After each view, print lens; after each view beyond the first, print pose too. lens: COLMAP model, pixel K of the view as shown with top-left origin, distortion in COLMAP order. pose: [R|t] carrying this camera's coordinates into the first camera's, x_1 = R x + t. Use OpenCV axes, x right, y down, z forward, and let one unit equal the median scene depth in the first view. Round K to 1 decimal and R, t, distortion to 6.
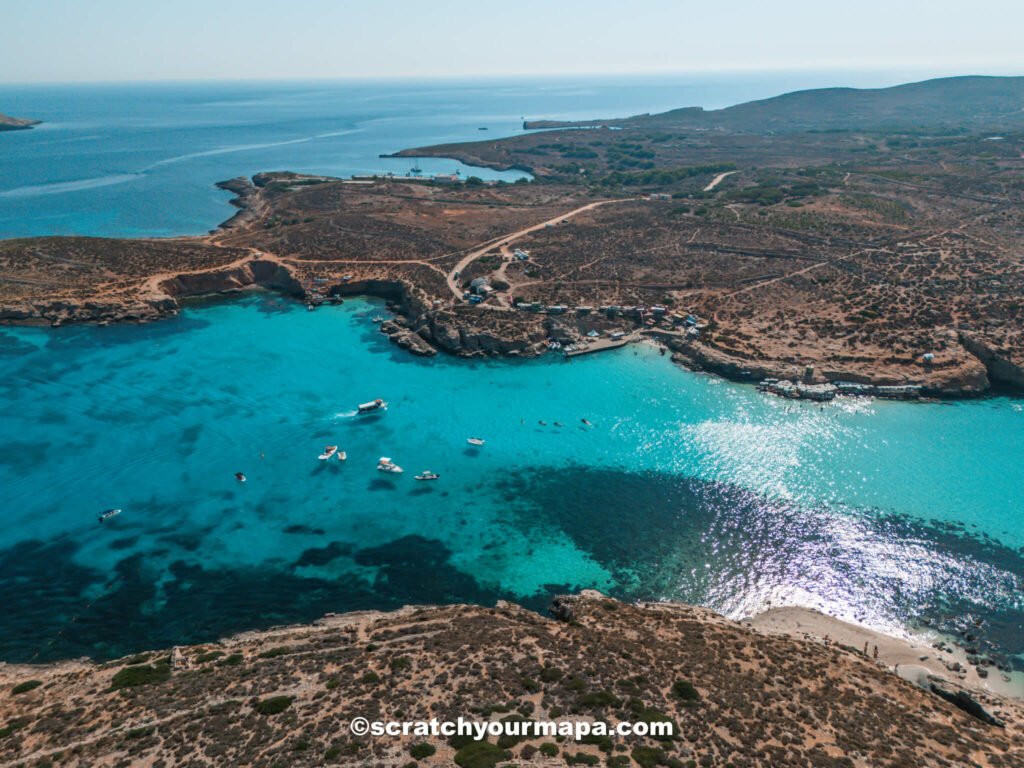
lens RADIAL K [[784.7, 0, 512.0], [0, 784.7, 384.0], [0, 0, 1]] dist [0.052312, -0.038375]
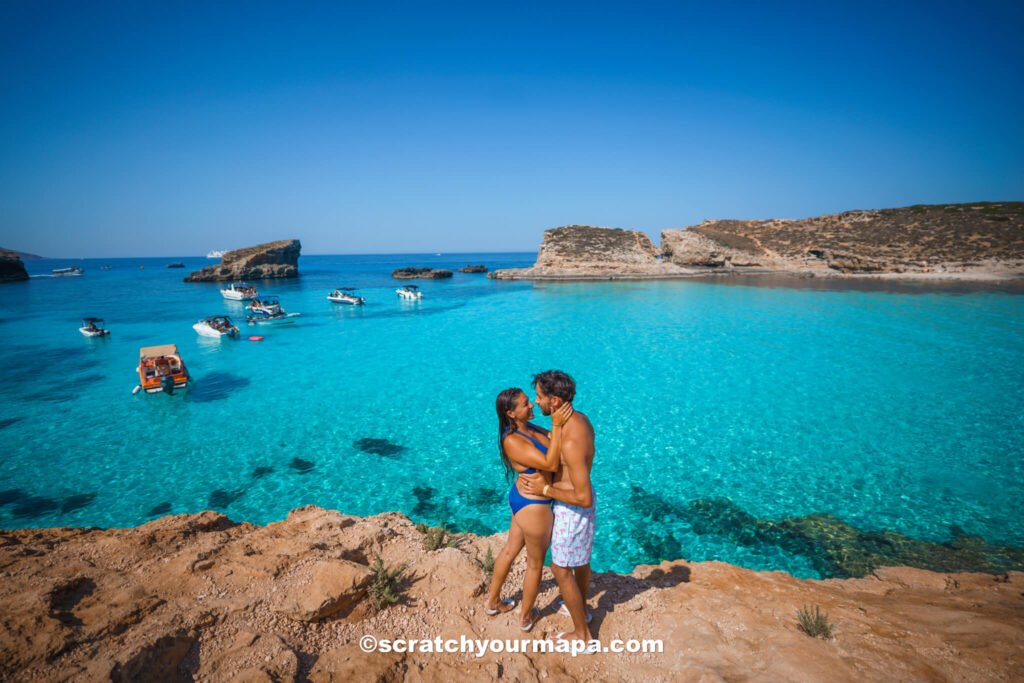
lens RADIAL K [[414.6, 0, 504.2], [0, 414.6, 343.0], [0, 0, 1]] dist [-0.002765, -0.003828]
pose [[-0.979432, -0.023095, 0.200449, 1.048254], [0.095254, 0.822839, 0.560234, -0.037861], [-0.177876, 0.567805, -0.803715, 1.914273]]
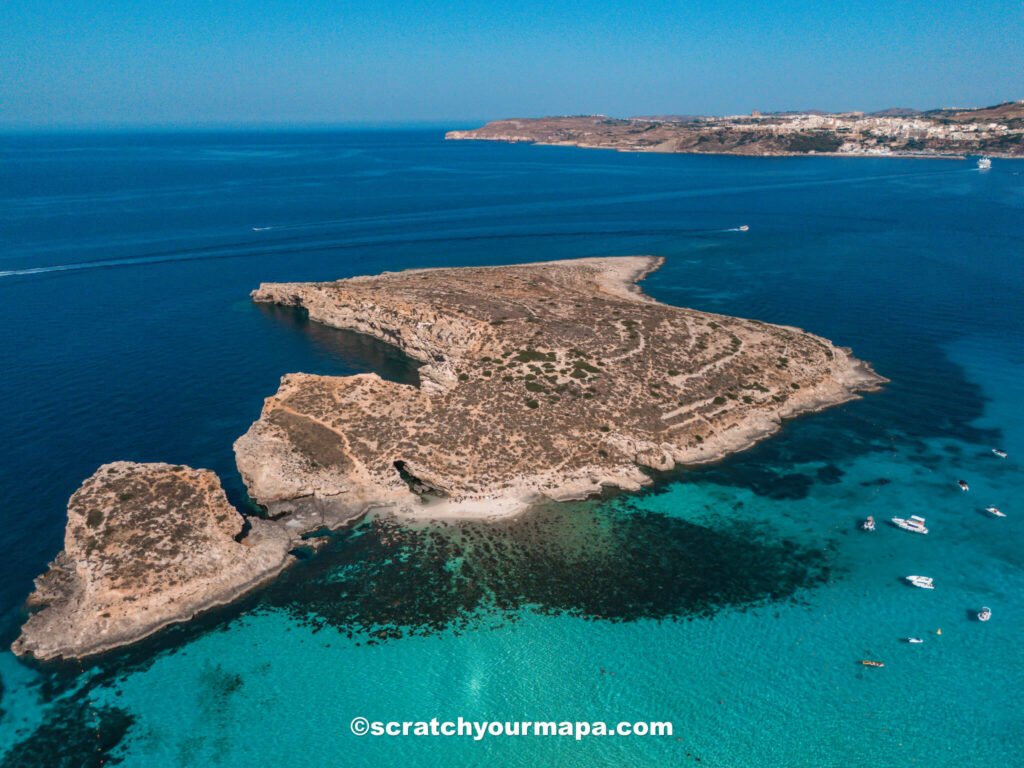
lens RADIAL K [[760.0, 0, 512.0], [0, 760.0, 384.0], [0, 0, 1]] dist [0.093723, -0.079400]
pose [[-0.876599, 0.179446, -0.446513, 1.050885], [-0.156061, 0.771718, 0.616520, -0.833508], [0.455214, 0.610124, -0.648482, 2.013801]]
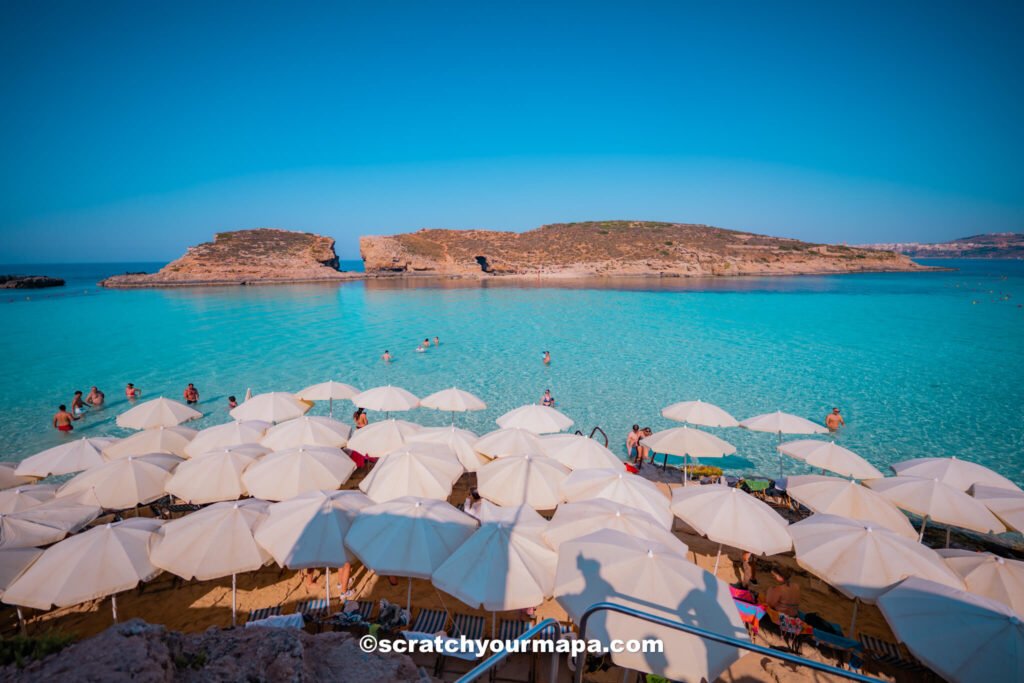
lens RADIAL K [[414.6, 0, 504.2], [0, 414.6, 343.0], [0, 0, 1]] dist [-0.002765, -0.003828]
pose [[-0.979590, 0.055488, -0.193195, 0.706302], [-0.061136, 0.833359, 0.549341, -0.027185], [0.191482, 0.549941, -0.812958, 1.931203]]
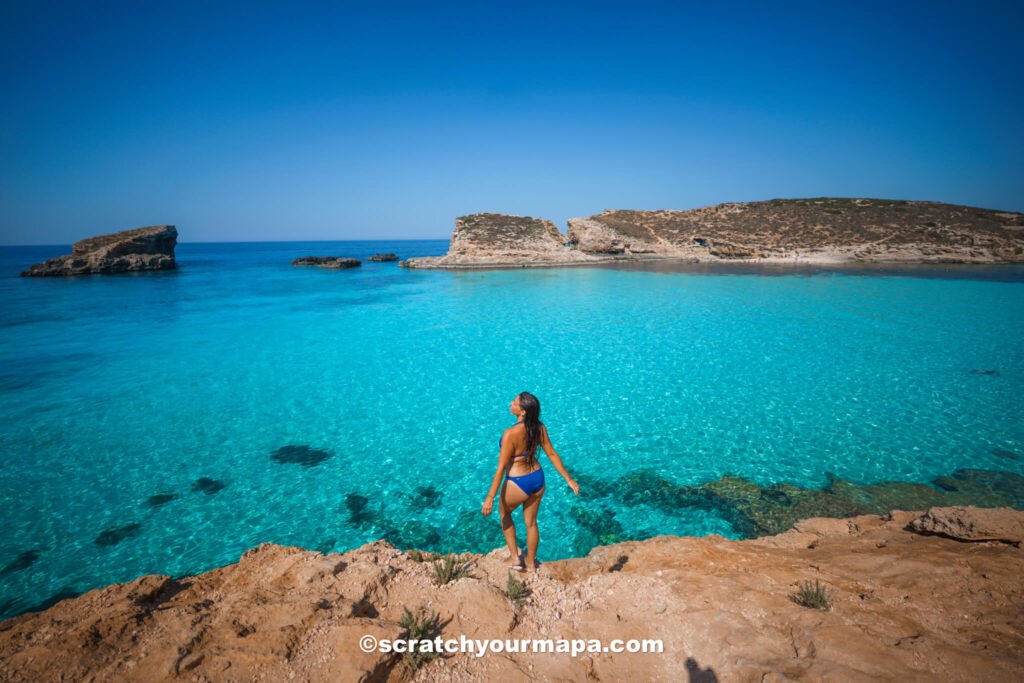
lens RADIAL K [[414.6, 0, 504.2], [0, 414.6, 343.0], [0, 0, 1]] dist [-0.002765, -0.003828]
pose [[-0.999783, 0.020522, -0.003470, 1.053779], [0.014433, 0.803697, 0.594863, -0.038143], [0.014996, 0.594685, -0.803819, 1.912537]]
